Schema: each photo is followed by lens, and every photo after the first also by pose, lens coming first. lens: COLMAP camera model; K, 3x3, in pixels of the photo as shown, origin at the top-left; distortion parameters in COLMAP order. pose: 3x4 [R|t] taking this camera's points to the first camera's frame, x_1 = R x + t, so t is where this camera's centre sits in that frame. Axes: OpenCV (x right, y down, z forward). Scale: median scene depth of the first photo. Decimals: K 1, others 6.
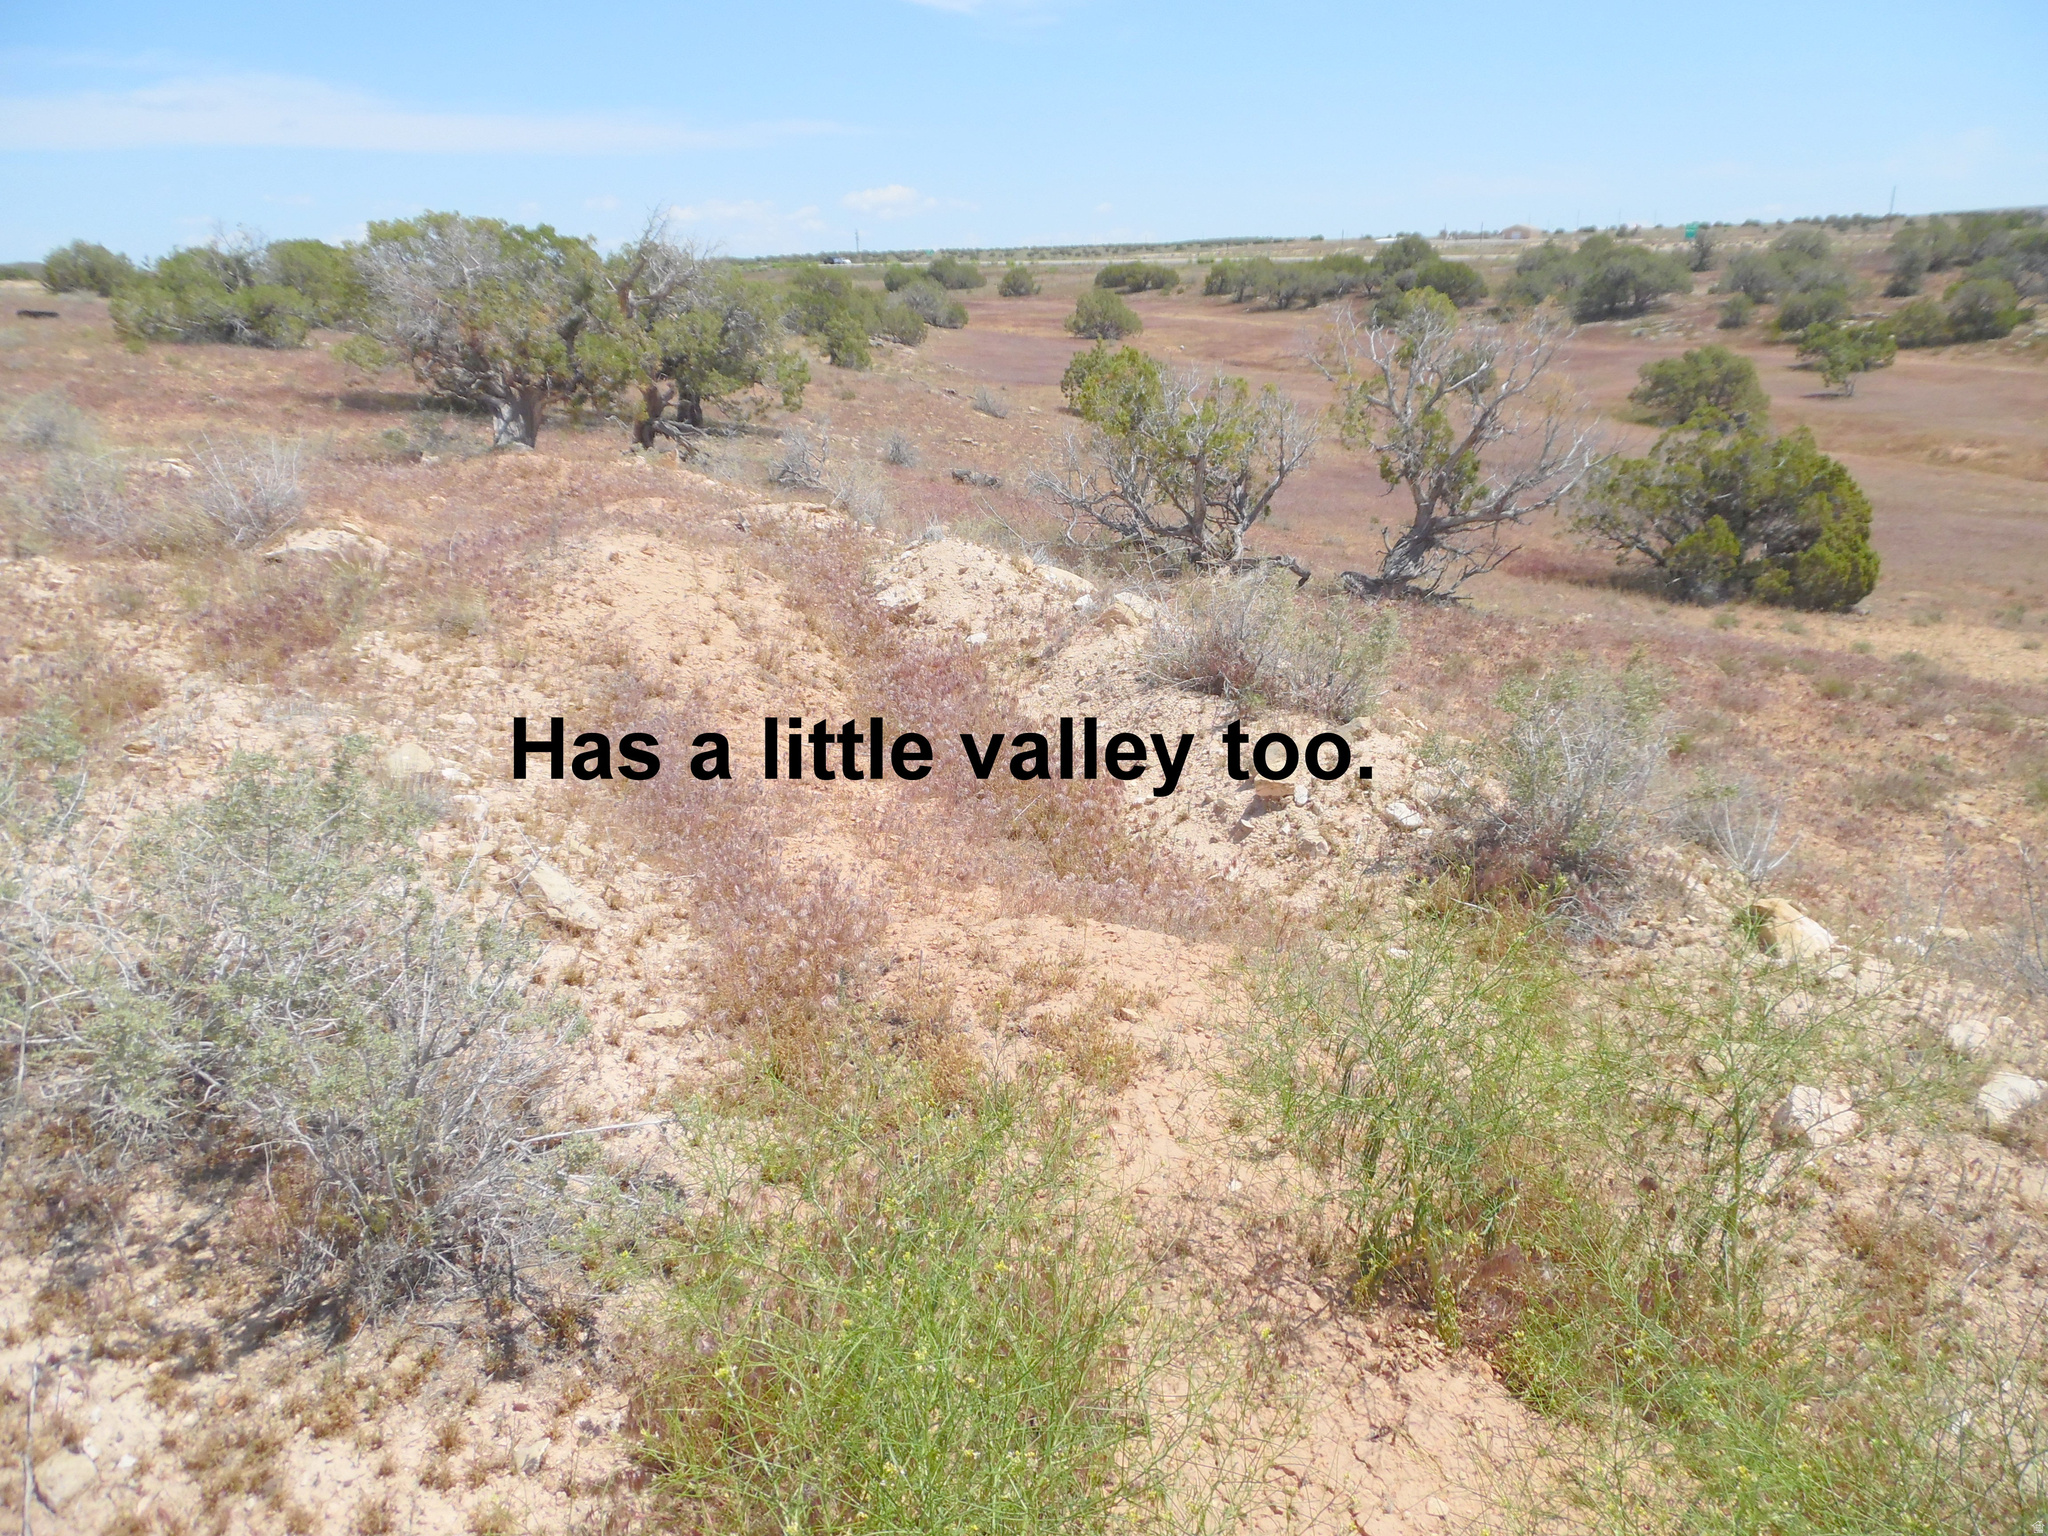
lens RADIAL K [[1444.1, 0, 1031.6], [0, 1444.1, 768.2], [0, 0, 1]] dist [-0.000564, 0.001106]
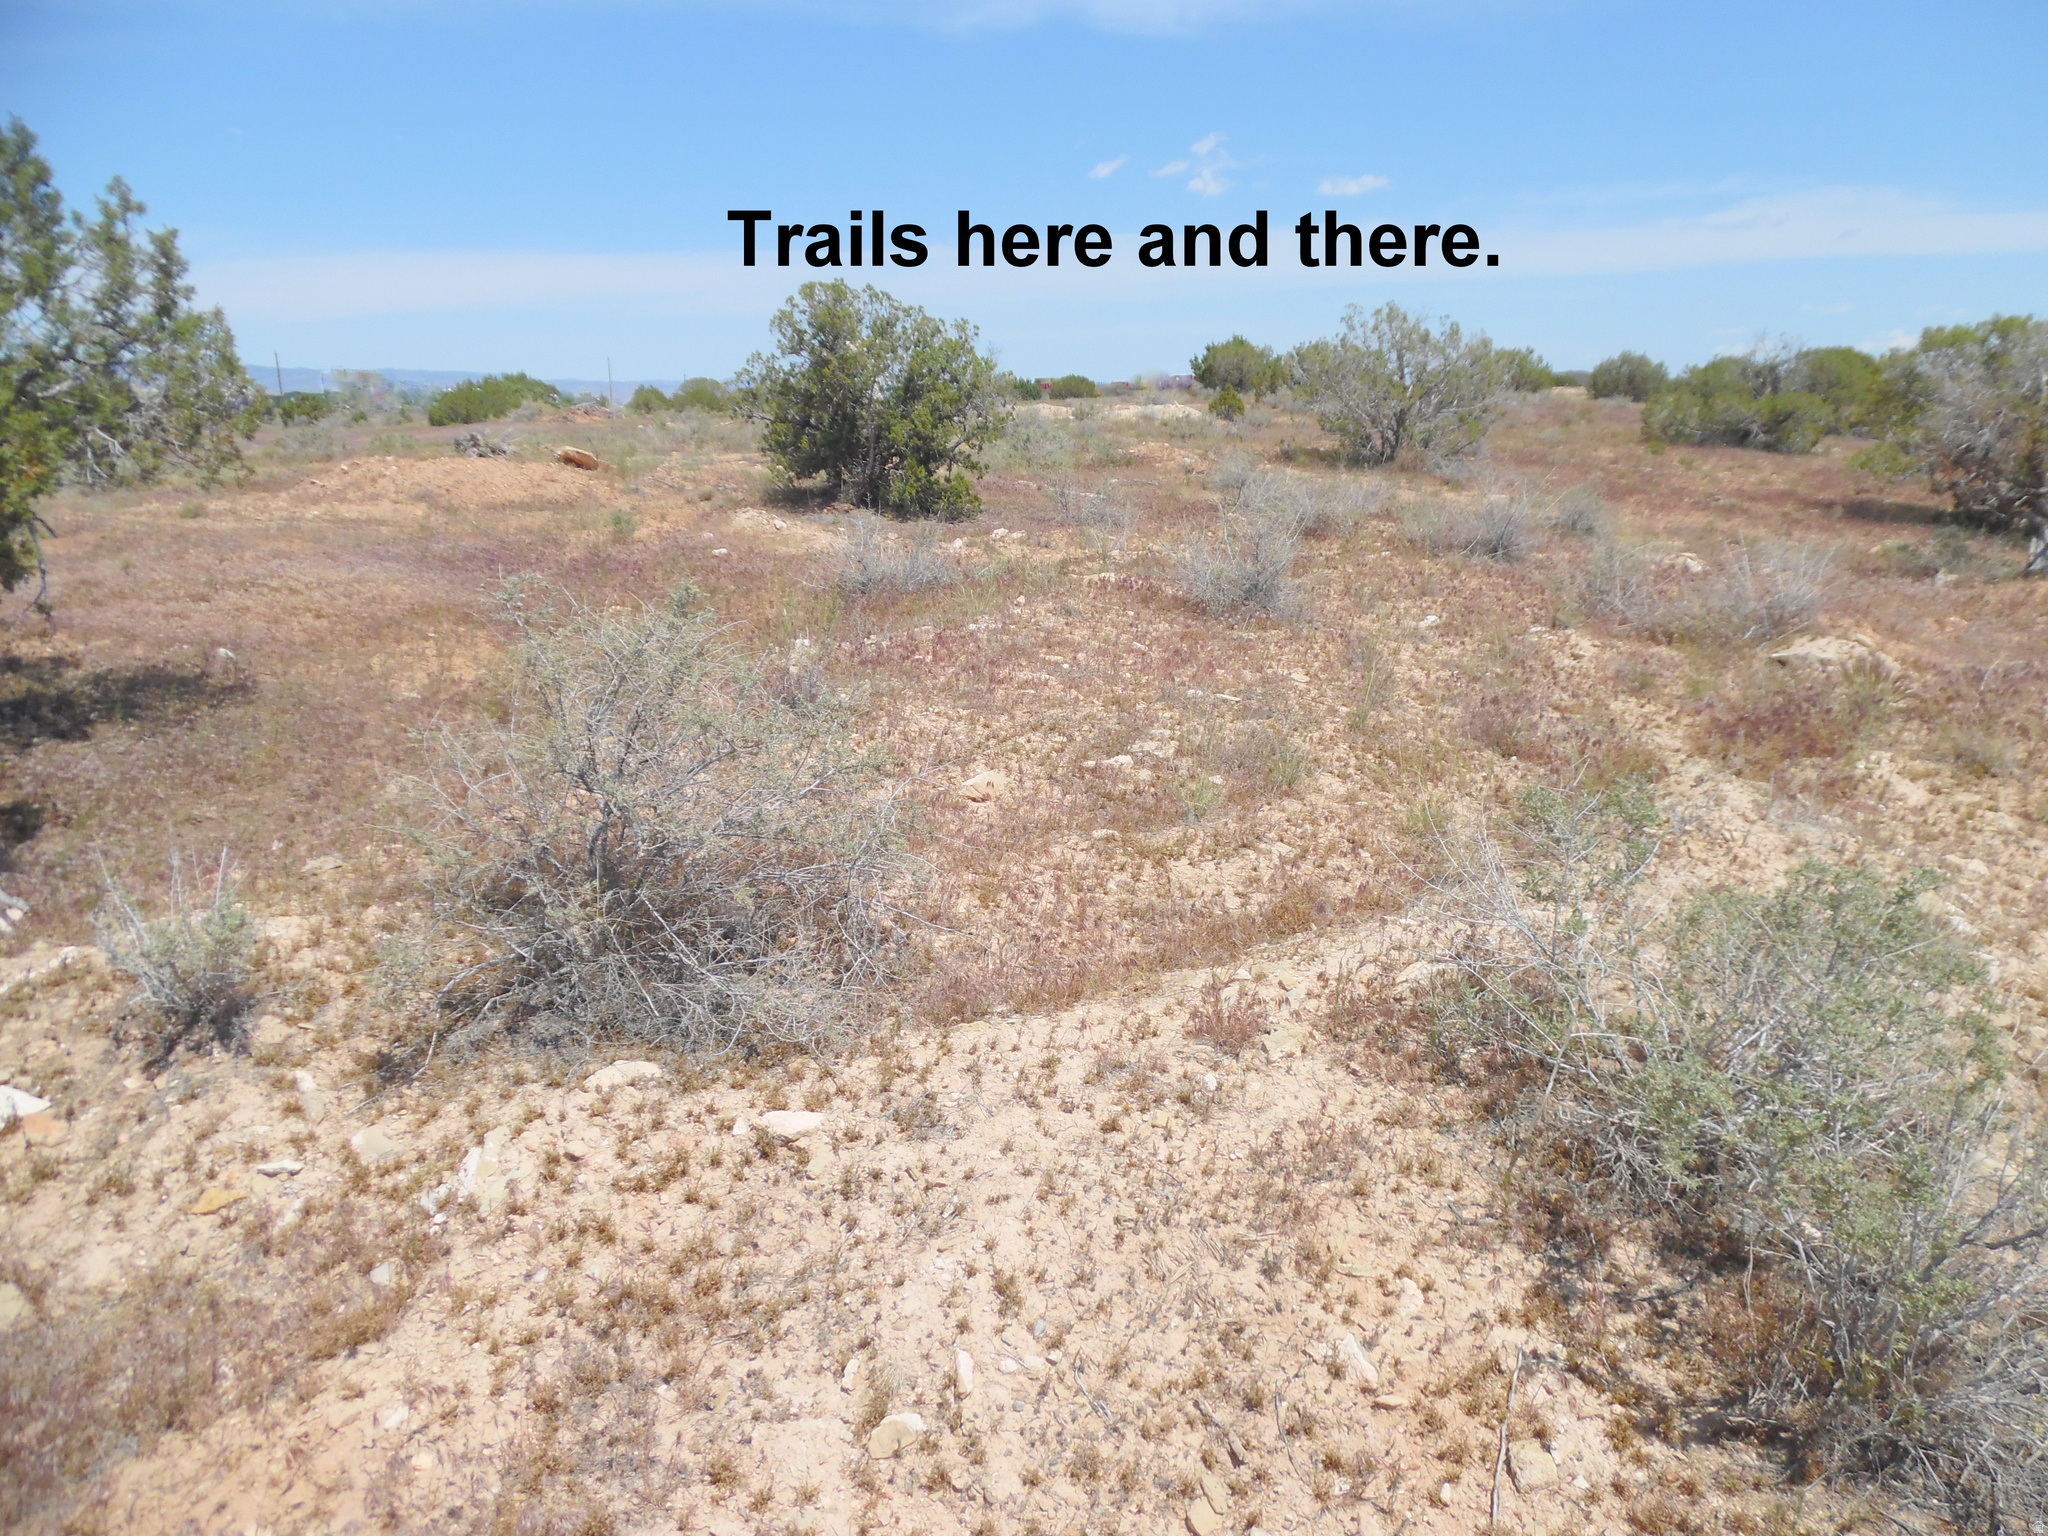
lens RADIAL K [[1444.1, 0, 1031.6], [0, 1444.1, 768.2], [0, 0, 1]] dist [-0.000564, 0.001106]
pose [[0.628673, 0.199723, -0.751586, -0.092817], [-0.248375, 0.967408, 0.049318, 0.008697], [0.736940, 0.155671, 0.657789, -0.042339]]
